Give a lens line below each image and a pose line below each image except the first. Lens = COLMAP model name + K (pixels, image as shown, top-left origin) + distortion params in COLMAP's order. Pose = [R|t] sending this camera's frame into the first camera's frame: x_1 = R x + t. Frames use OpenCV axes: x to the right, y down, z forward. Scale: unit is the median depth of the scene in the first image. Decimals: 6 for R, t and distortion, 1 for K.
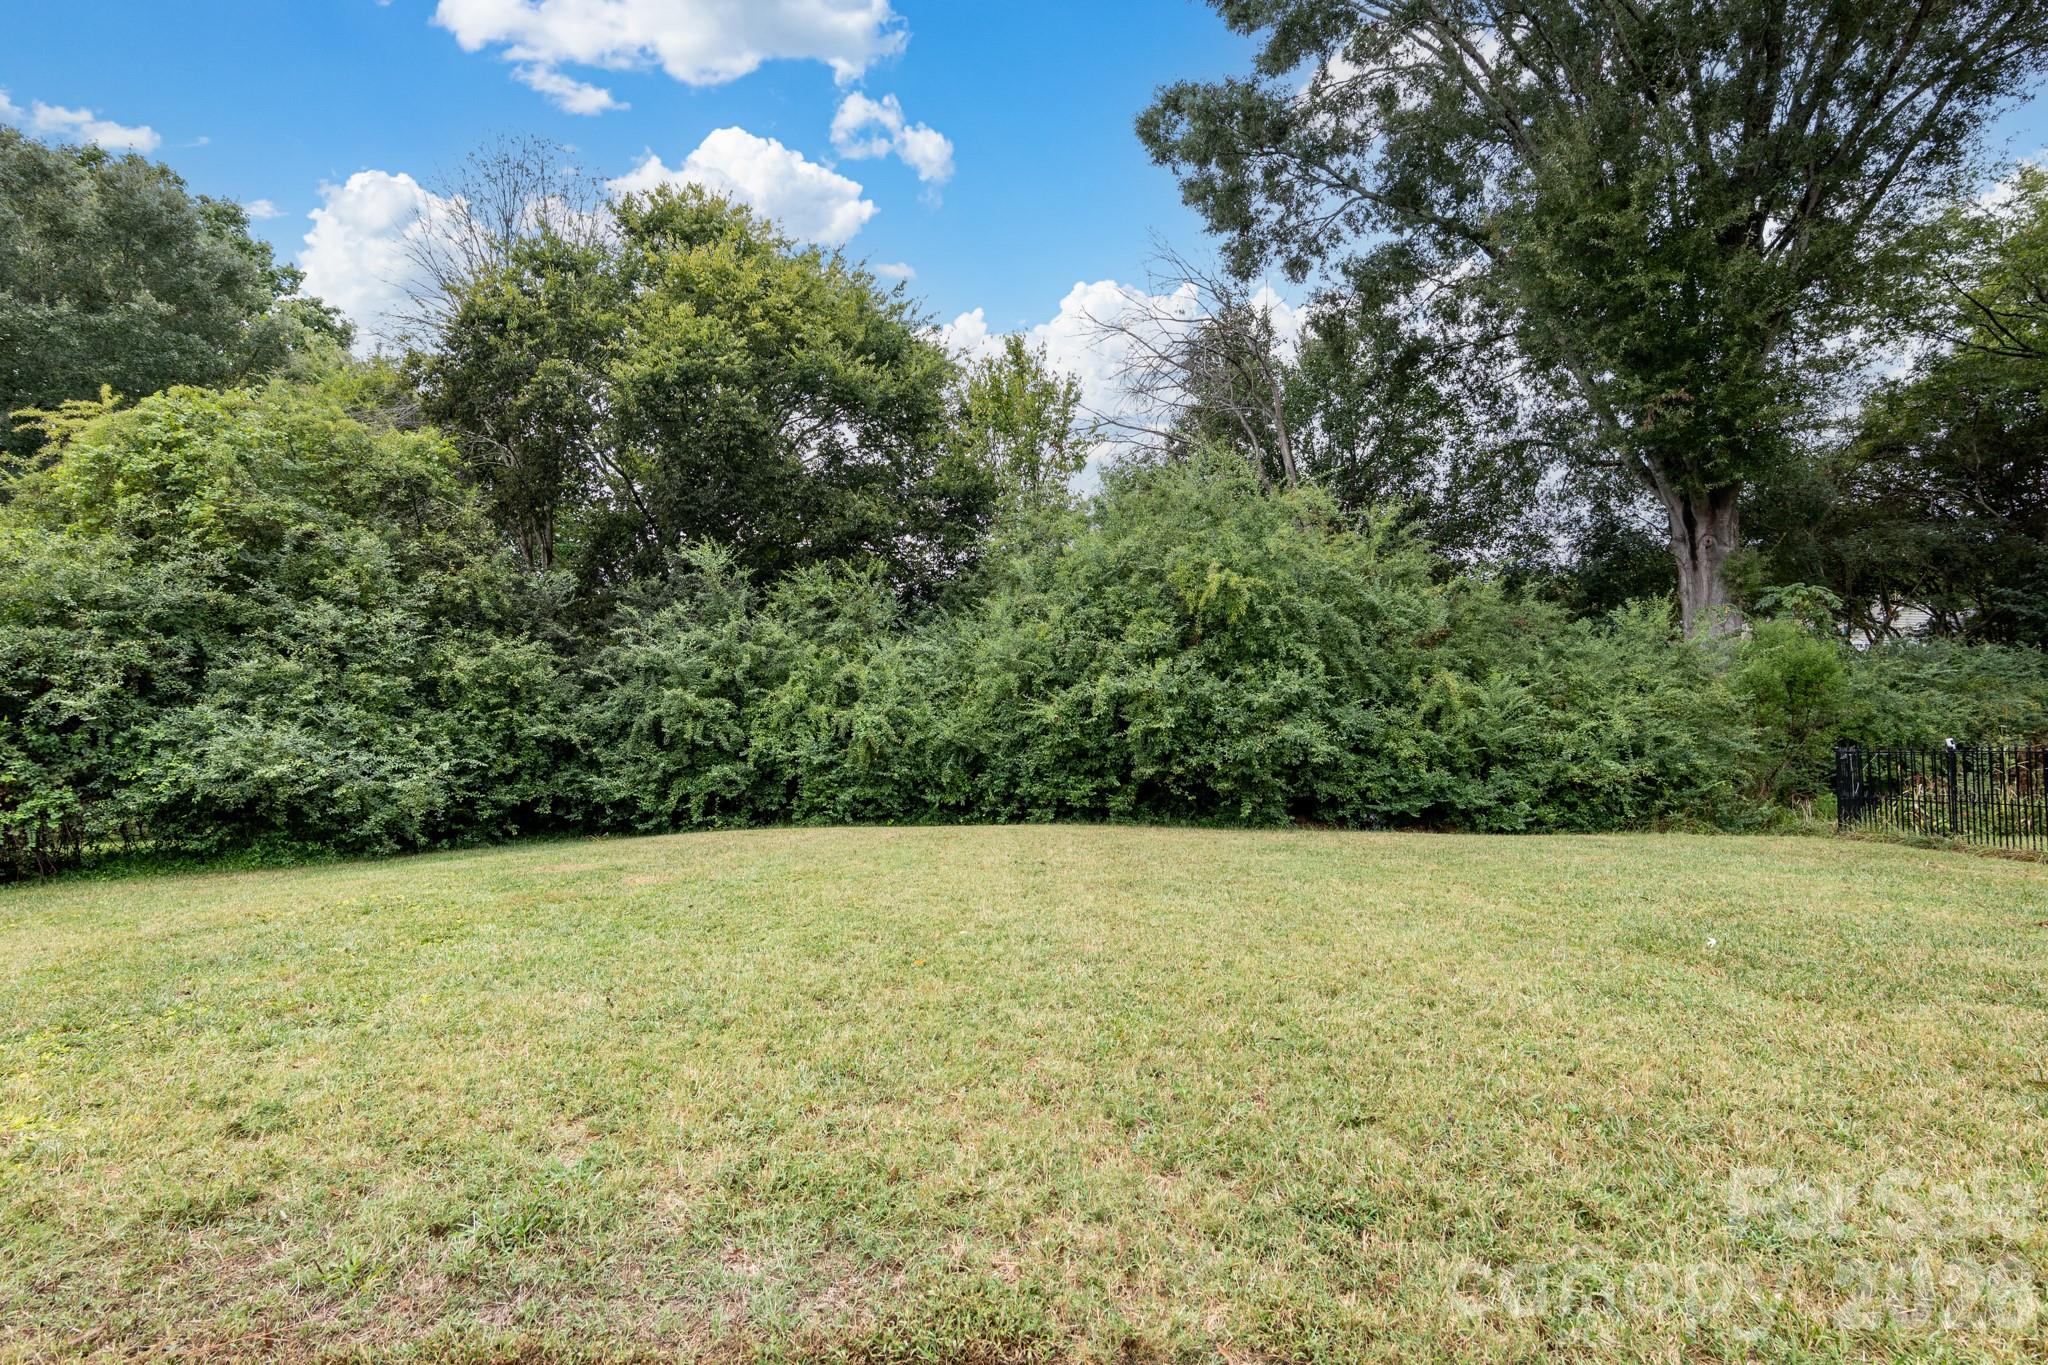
lens RADIAL K [[957.5, 0, 1024.0], [0, 957.5, 682.5], [0, 0, 1]] dist [0.000079, -0.000090]
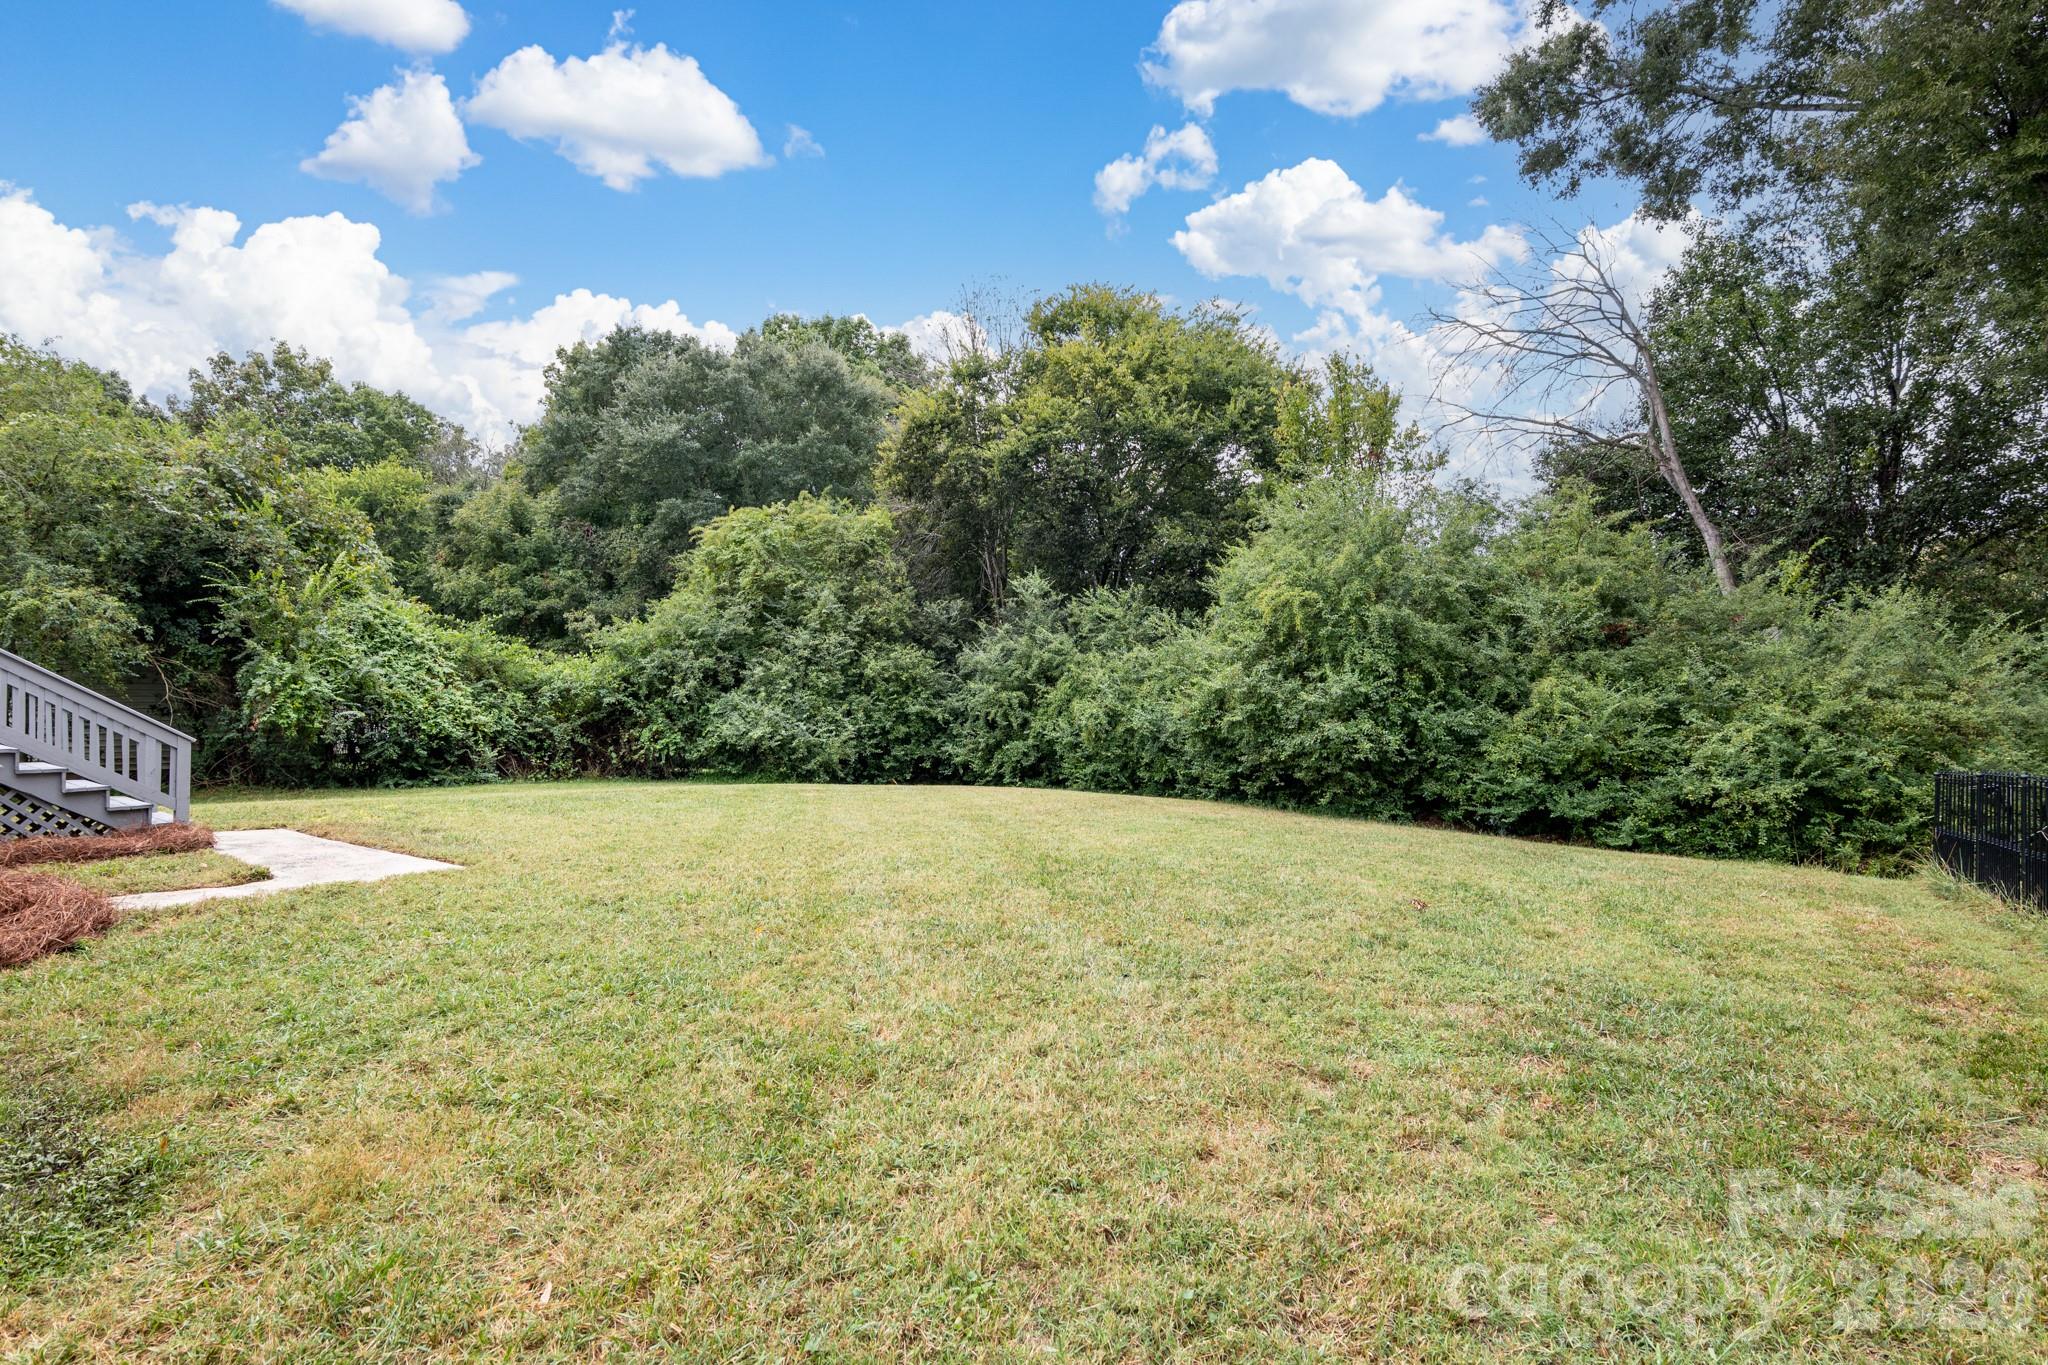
lens RADIAL K [[957.5, 0, 1024.0], [0, 957.5, 682.5], [0, 0, 1]] dist [0.000079, -0.000090]
pose [[0.799203, 0.011271, -0.600955, 0.530019], [-0.003537, 0.999895, 0.014049, -0.015725], [0.601050, -0.009102, 0.799159, -0.084182]]
